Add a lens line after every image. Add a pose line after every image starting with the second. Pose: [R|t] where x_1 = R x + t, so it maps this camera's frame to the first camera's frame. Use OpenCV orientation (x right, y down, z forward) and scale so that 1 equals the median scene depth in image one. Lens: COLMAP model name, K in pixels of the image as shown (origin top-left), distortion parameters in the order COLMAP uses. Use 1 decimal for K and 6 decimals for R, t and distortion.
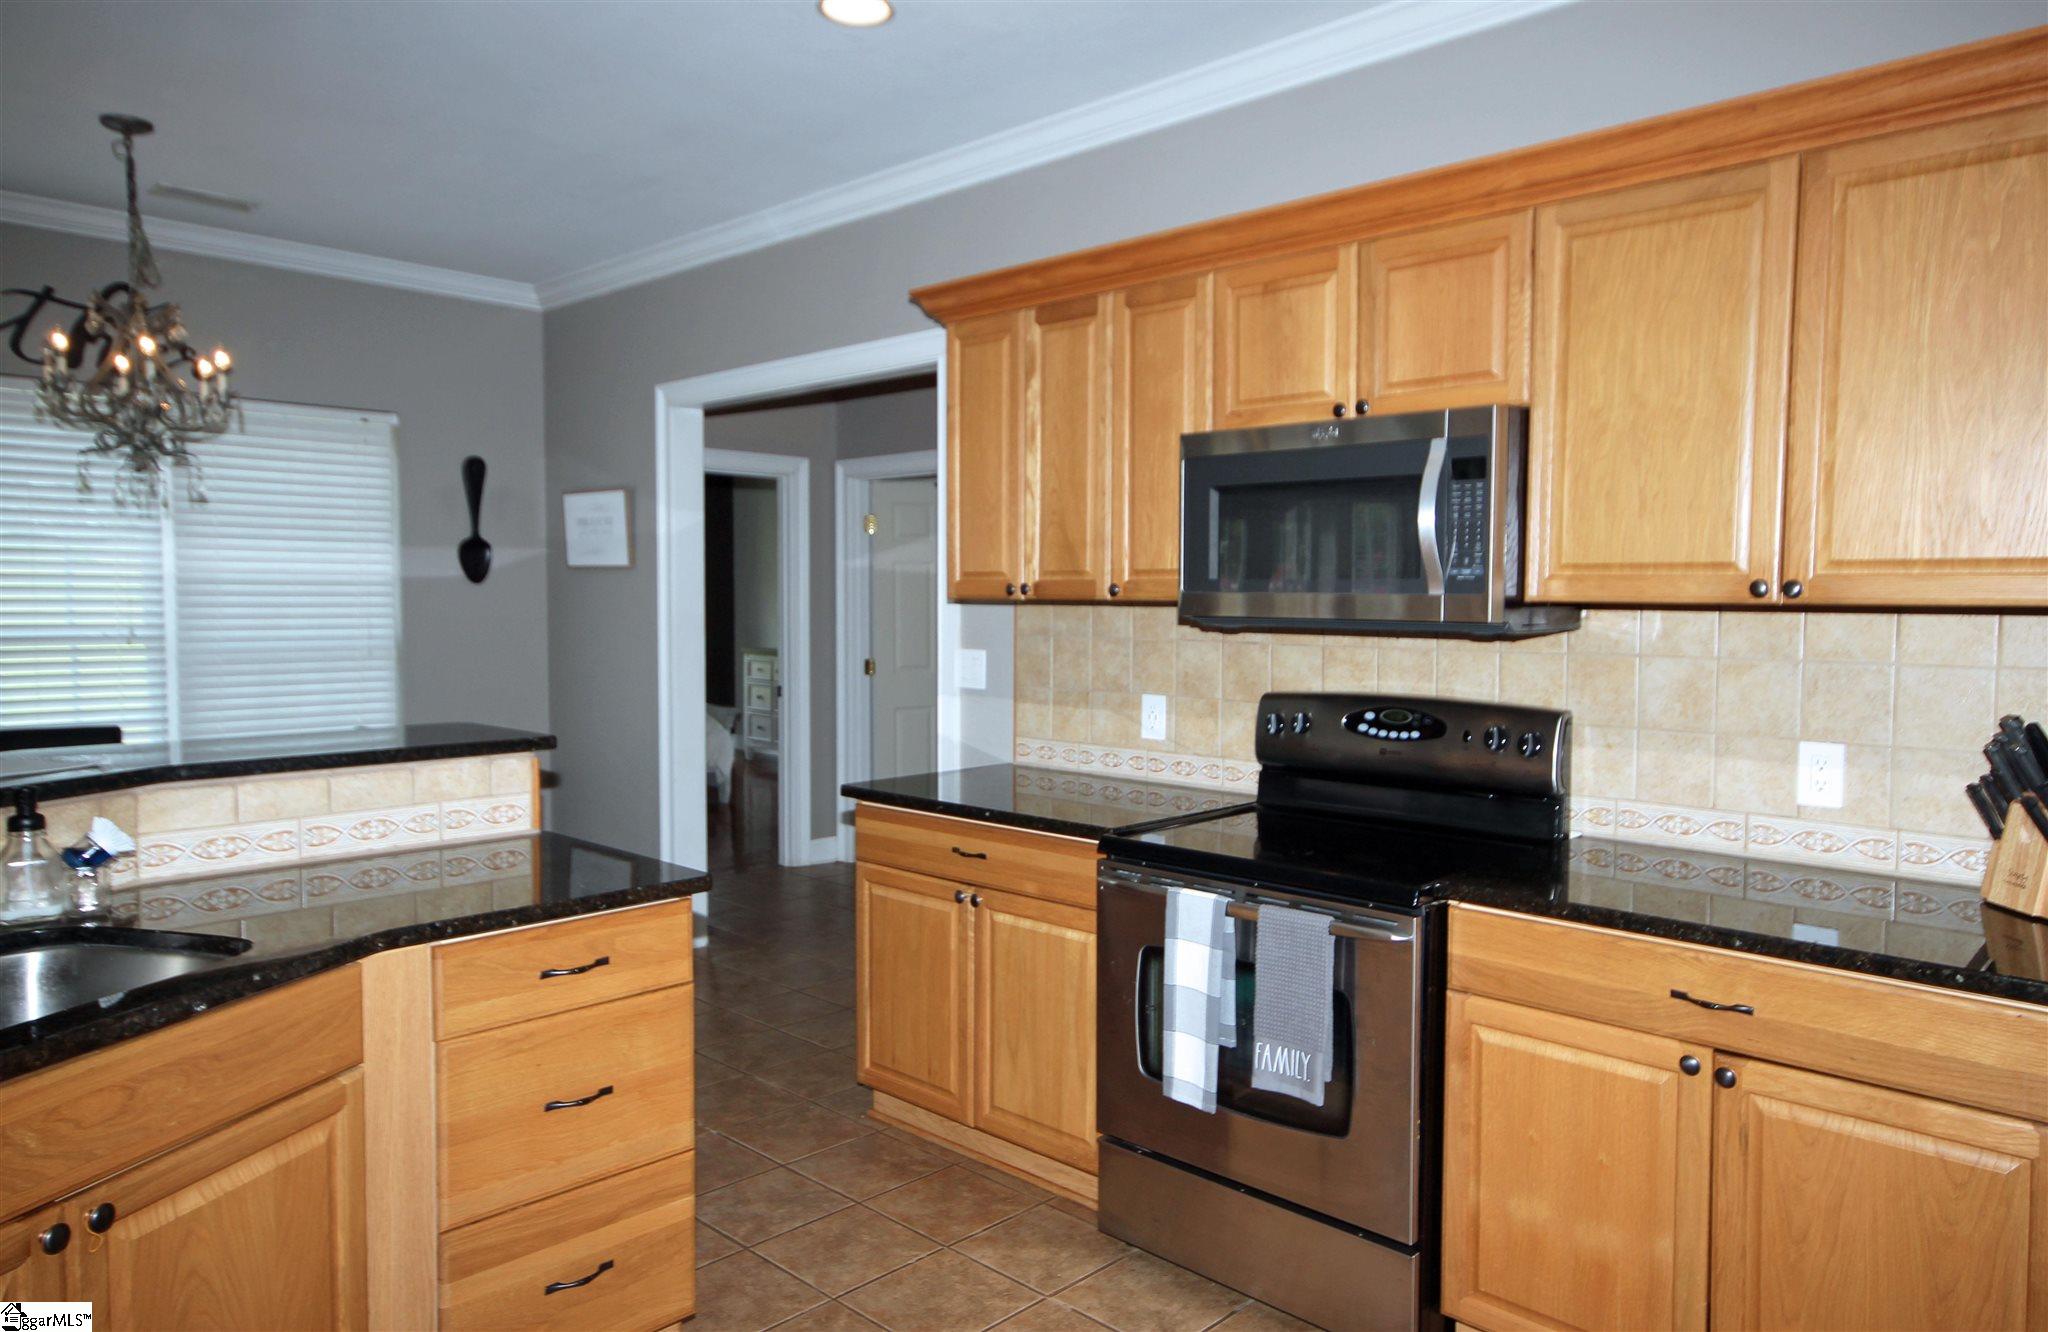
lens RADIAL K [[1363.5, 0, 1024.0], [0, 1363.5, 666.0], [0, 0, 1]] dist [0.017235, 0.003930]
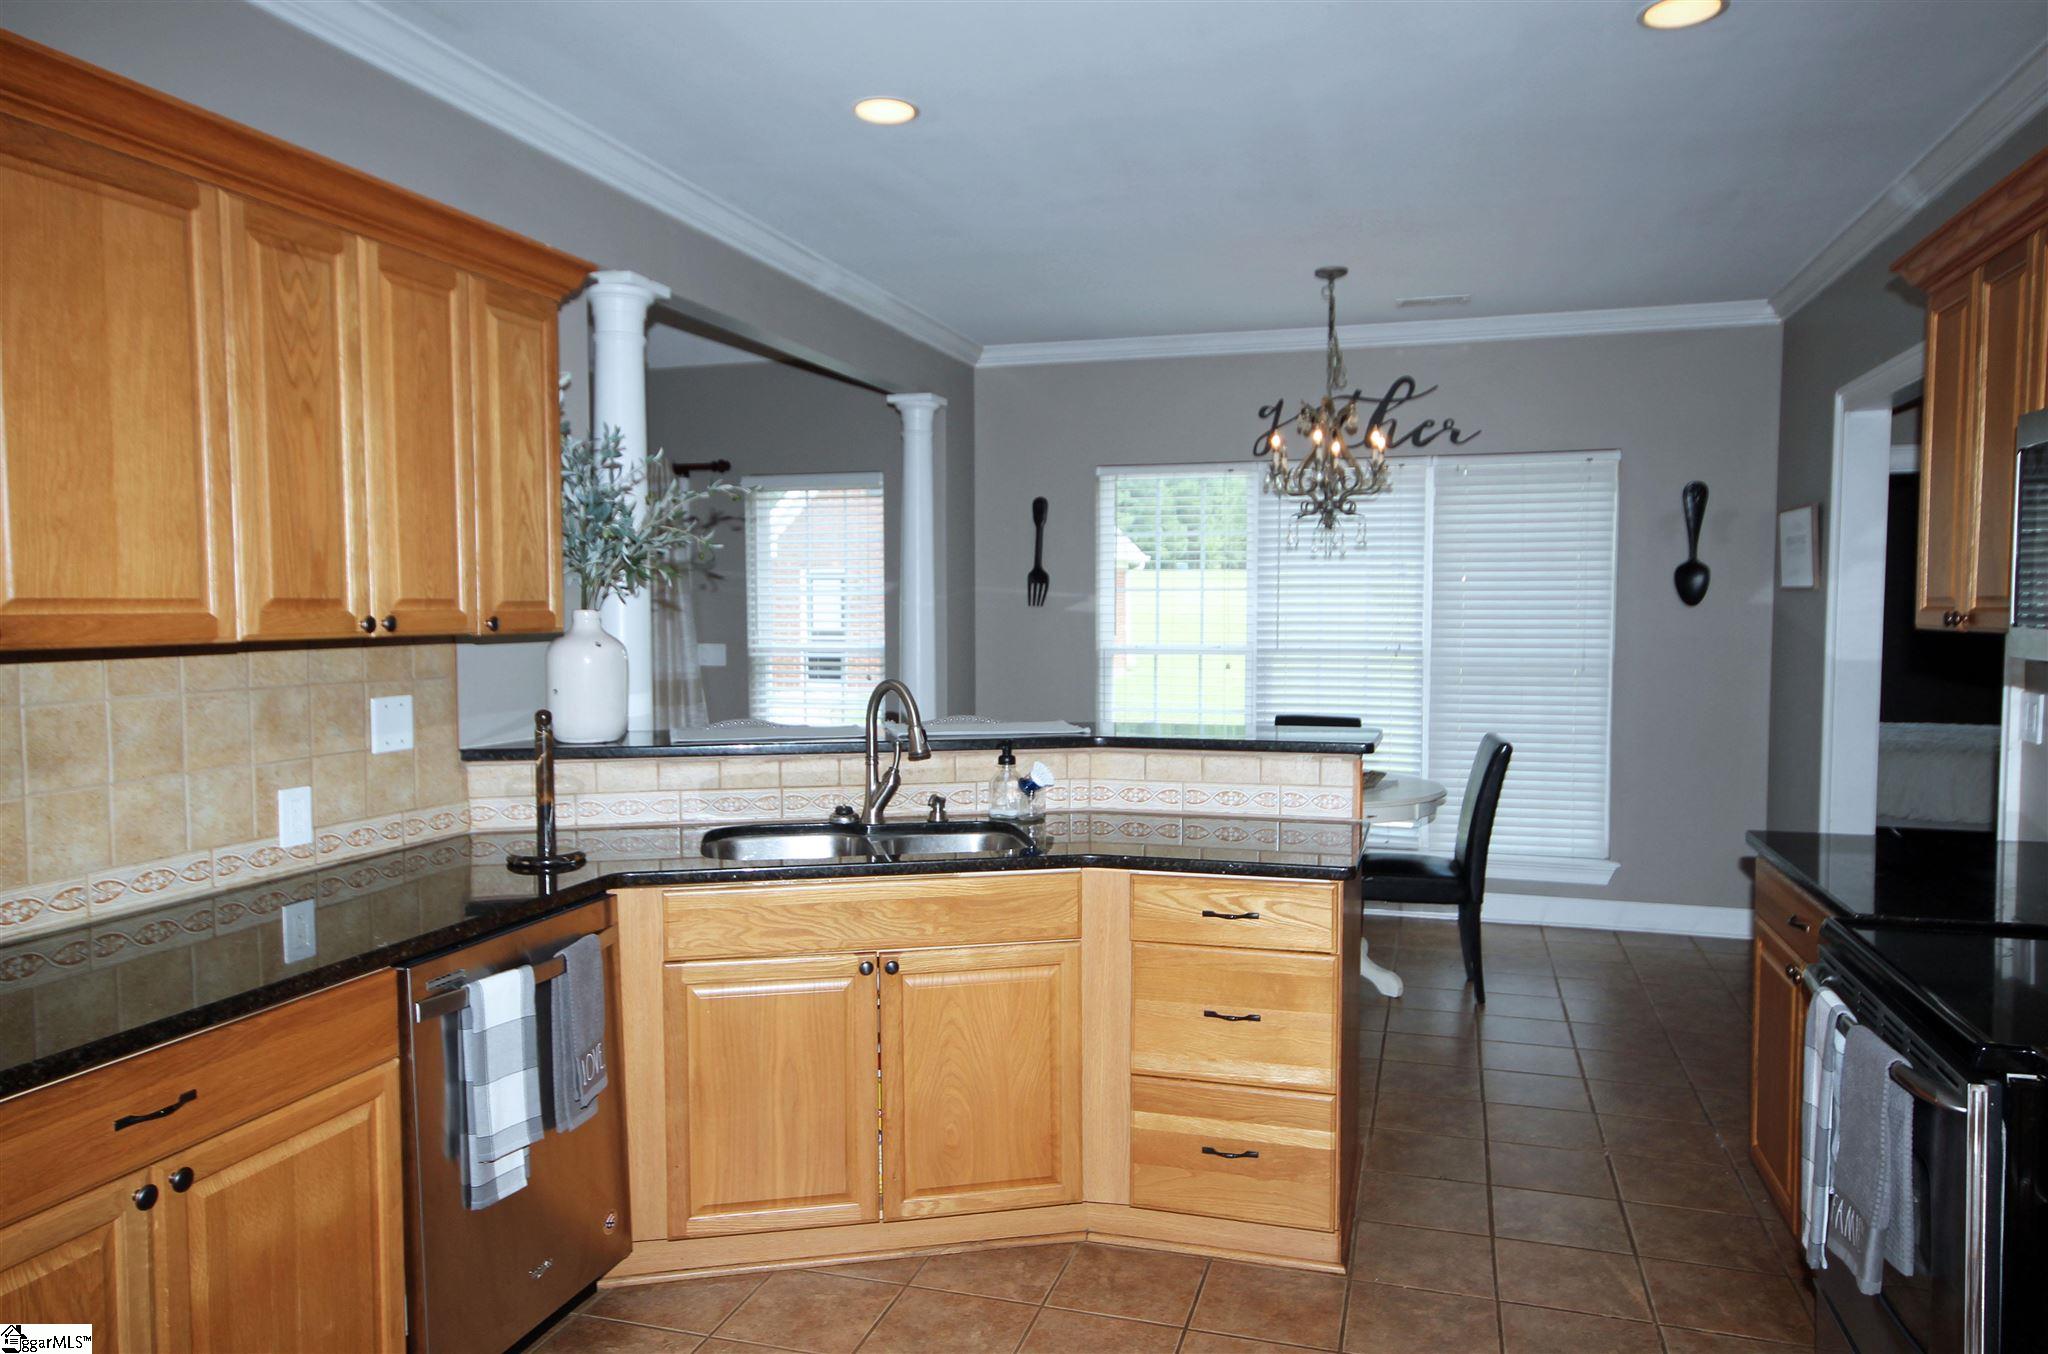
lens RADIAL K [[1369.4, 0, 1024.0], [0, 1369.4, 677.0], [0, 0, 1]] dist [0.033031, 0.001428]
pose [[0.459031, 0.040343, -0.887504, 0.423652], [-0.041570, 0.998850, 0.023903, -0.016698], [0.887447, 0.025922, 0.460180, 0.123725]]
